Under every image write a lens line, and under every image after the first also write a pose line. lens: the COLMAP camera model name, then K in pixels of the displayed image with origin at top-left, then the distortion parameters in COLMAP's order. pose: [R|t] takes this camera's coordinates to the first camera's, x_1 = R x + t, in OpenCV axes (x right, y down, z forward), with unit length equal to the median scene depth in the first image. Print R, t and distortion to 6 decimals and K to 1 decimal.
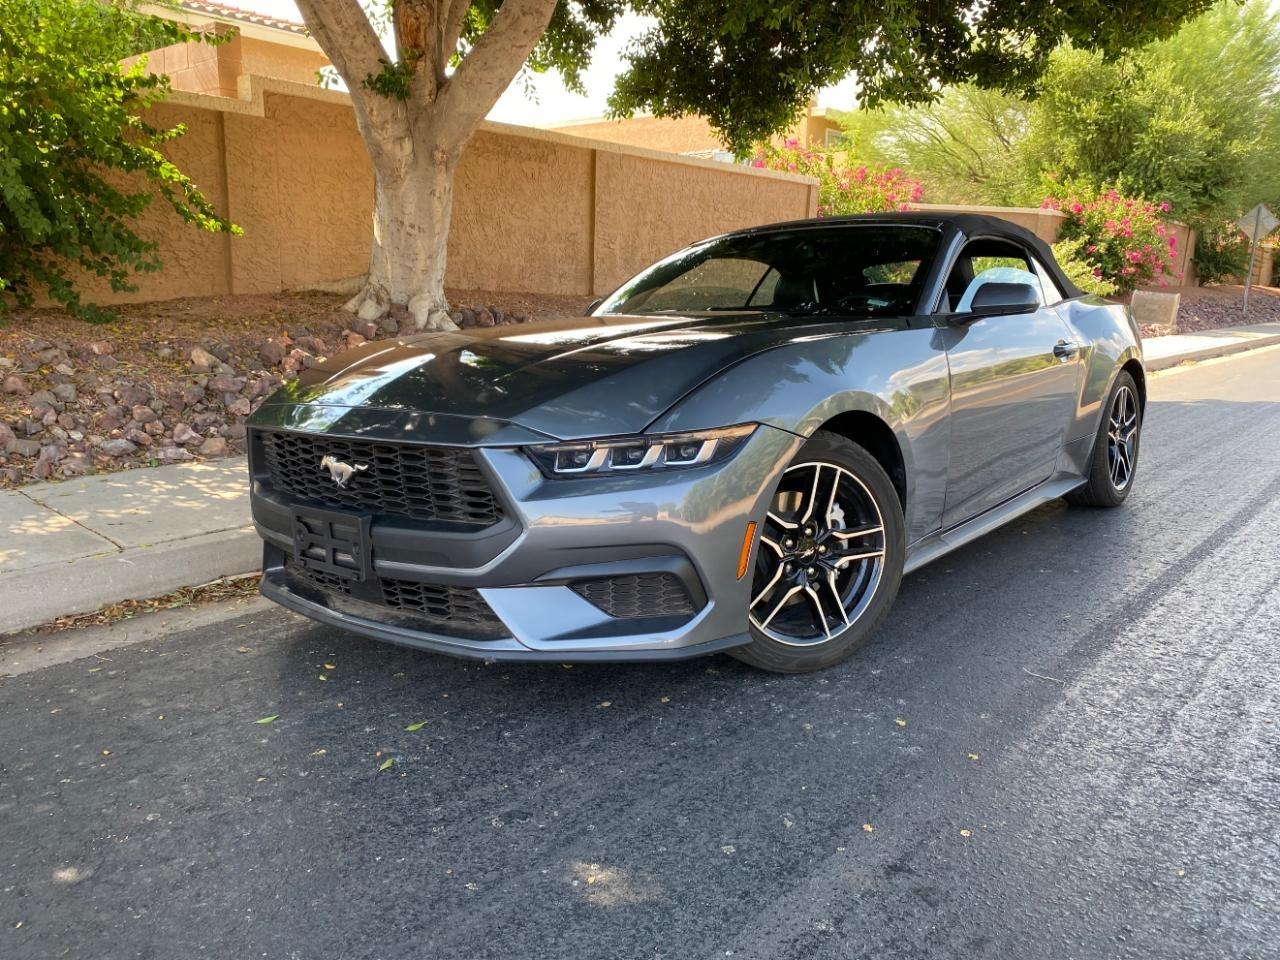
lens RADIAL K [[979.4, 0, 644.4], [0, 979.4, 490.5], [0, 0, 1]] dist [0.019541, -0.012868]
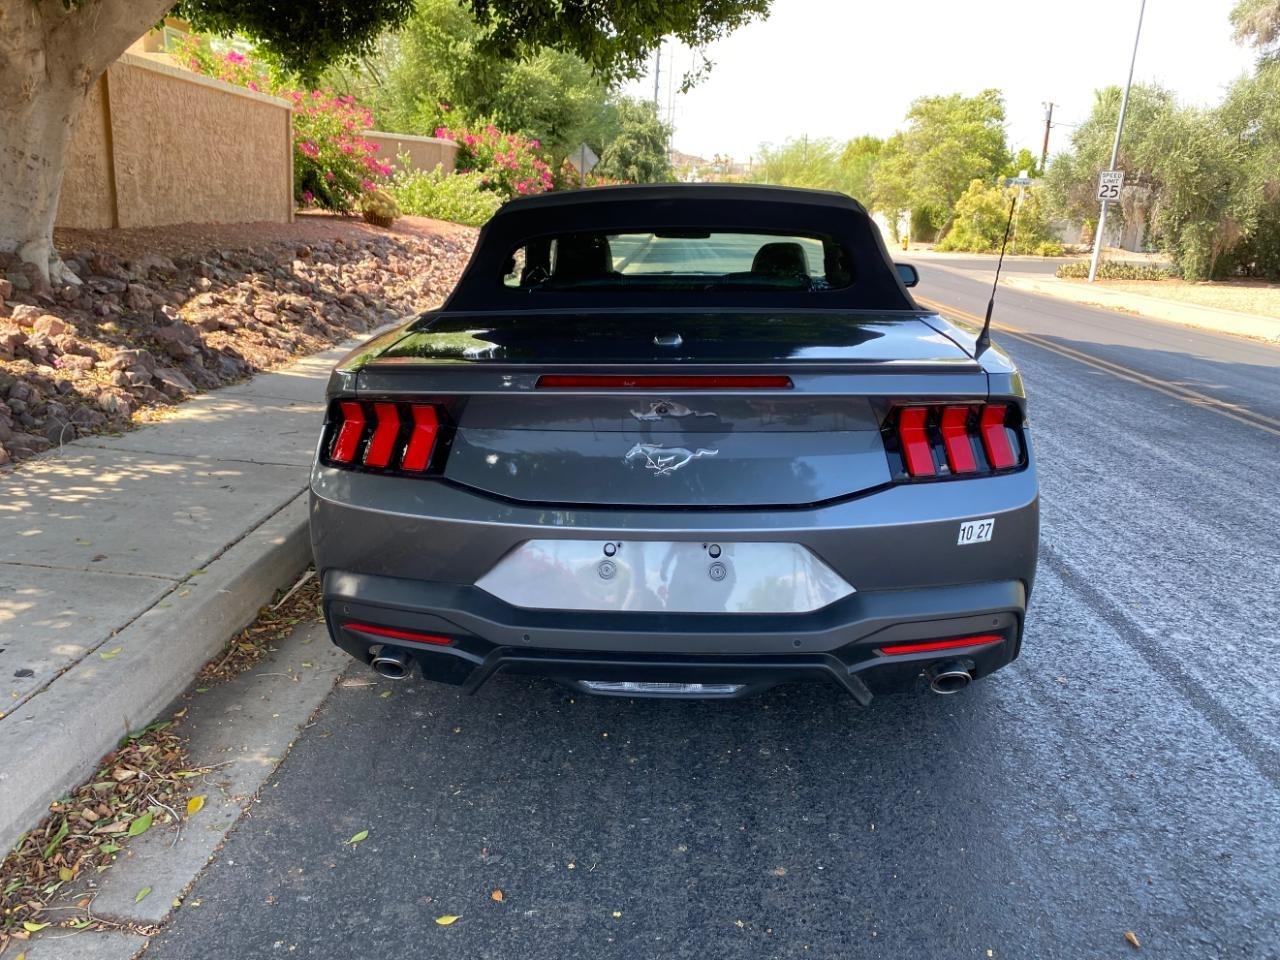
lens RADIAL K [[979.4, 0, 636.3], [0, 979.4, 474.7], [0, 0, 1]] dist [0.019541, -0.012868]
pose [[0.787015, -0.145163, 0.599612, -0.367683], [0.102958, 0.989198, 0.104342, -0.041475], [-0.608282, -0.020384, 0.793459, 0.038004]]
